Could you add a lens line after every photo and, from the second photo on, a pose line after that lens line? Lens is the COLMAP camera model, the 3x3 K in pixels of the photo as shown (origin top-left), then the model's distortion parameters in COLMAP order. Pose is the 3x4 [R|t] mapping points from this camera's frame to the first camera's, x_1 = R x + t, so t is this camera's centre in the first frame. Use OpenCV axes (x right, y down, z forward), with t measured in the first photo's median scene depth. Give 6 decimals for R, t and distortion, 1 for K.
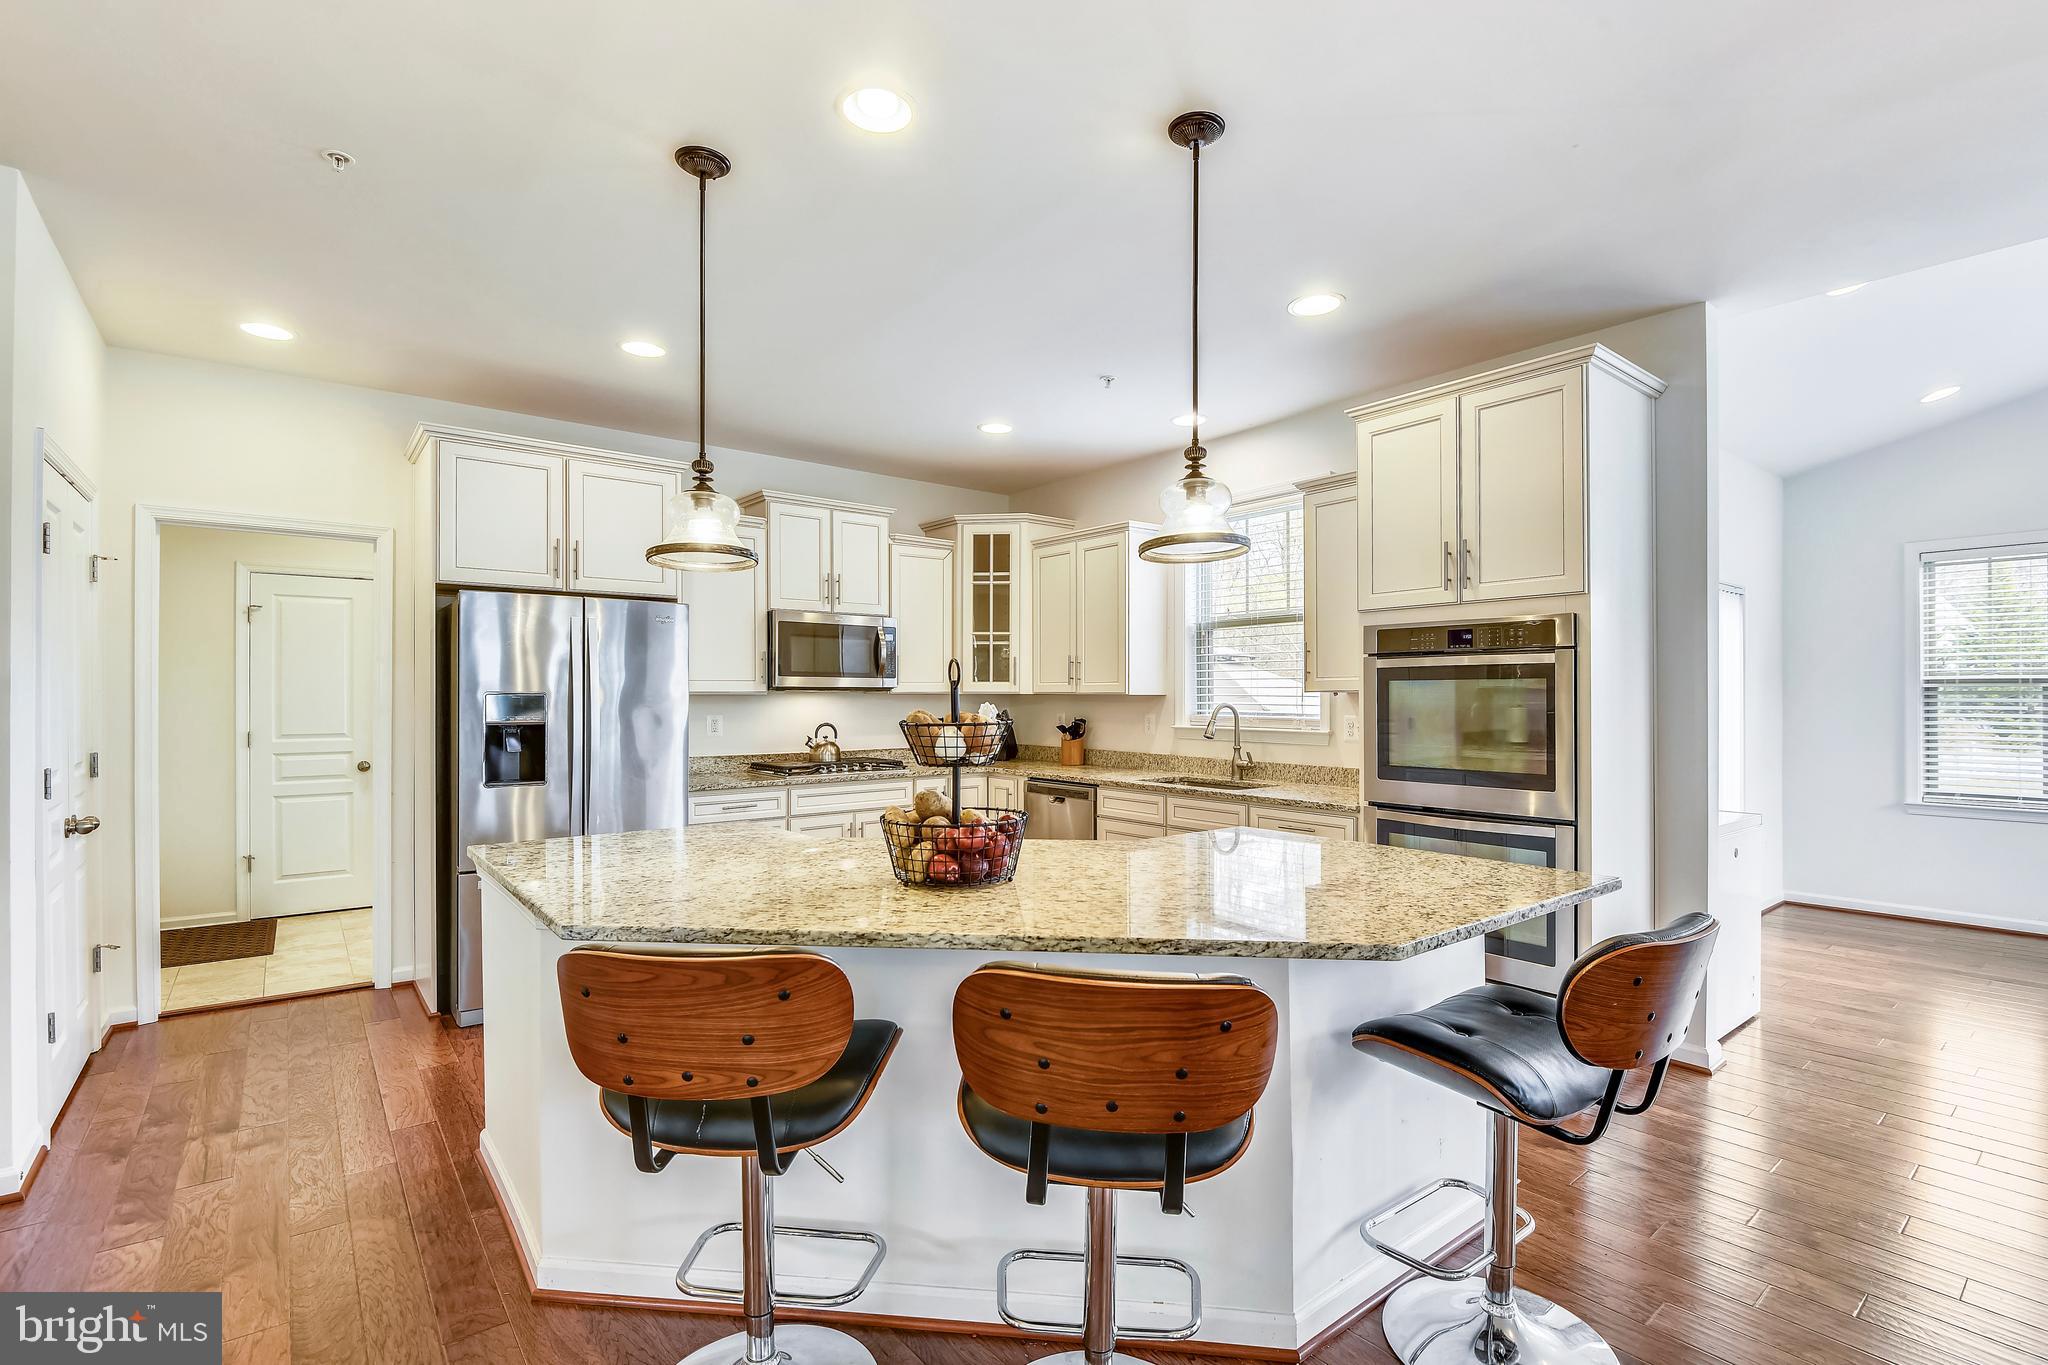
lens RADIAL K [[939.9, 0, 1040.0], [0, 939.9, 682.9], [0, 0, 1]] dist [0.001527, -0.000304]
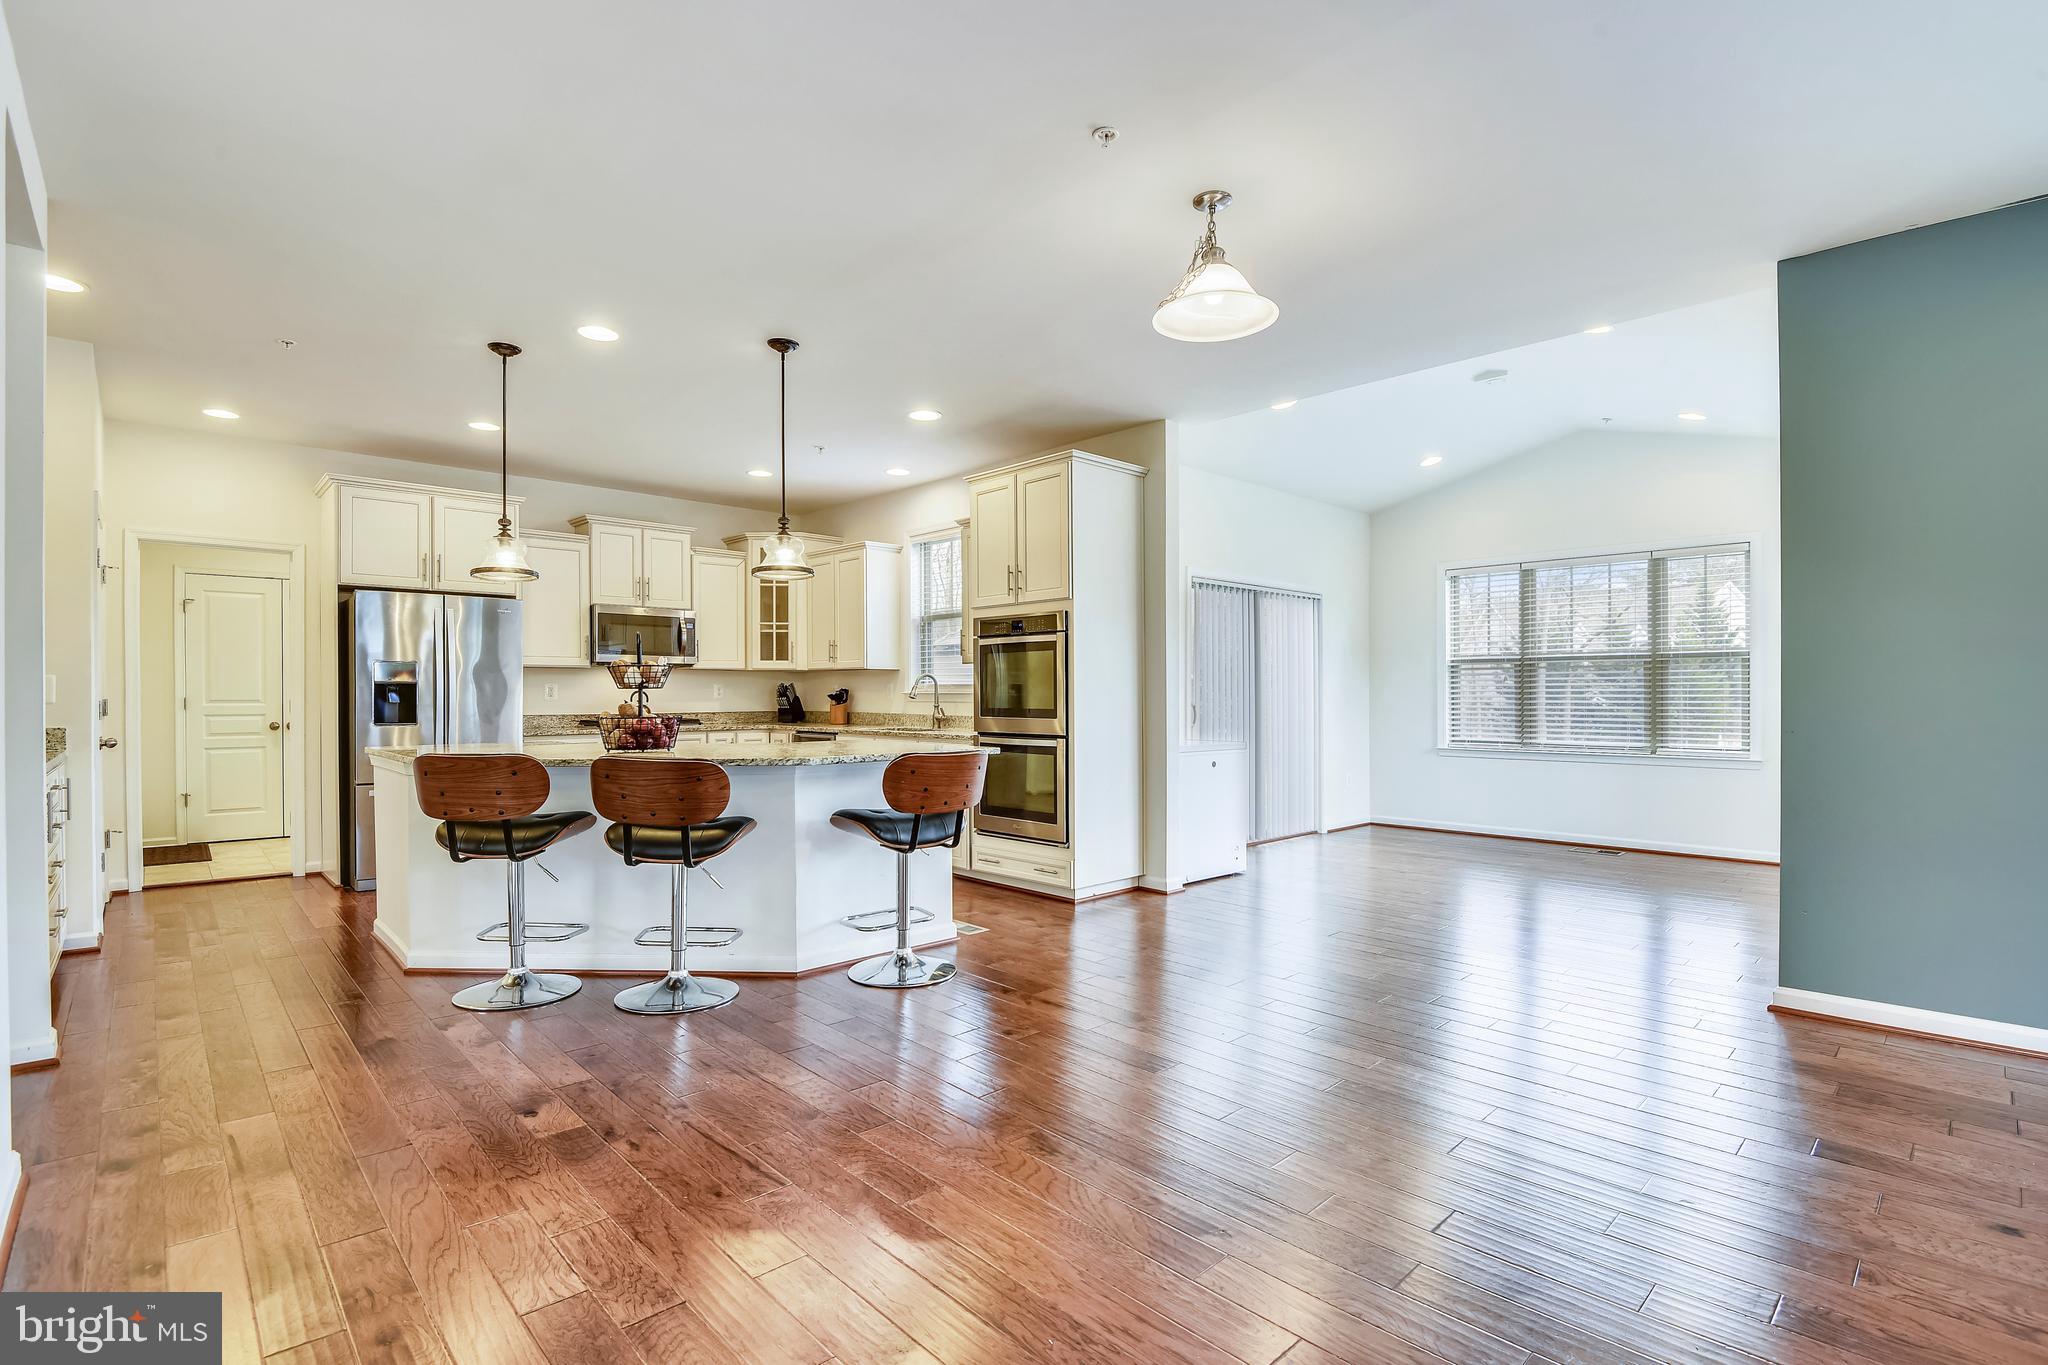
lens RADIAL K [[950.5, 0, 1032.9], [0, 950.5, 688.1], [0, 0, 1]] dist [-0.000998, -0.019078]
pose [[0.996716, 0.000153, 0.080978, 0.284425], [-0.000821, 0.999966, 0.008219, 0.037281], [-0.080974, -0.008259, 0.996682, -0.499485]]
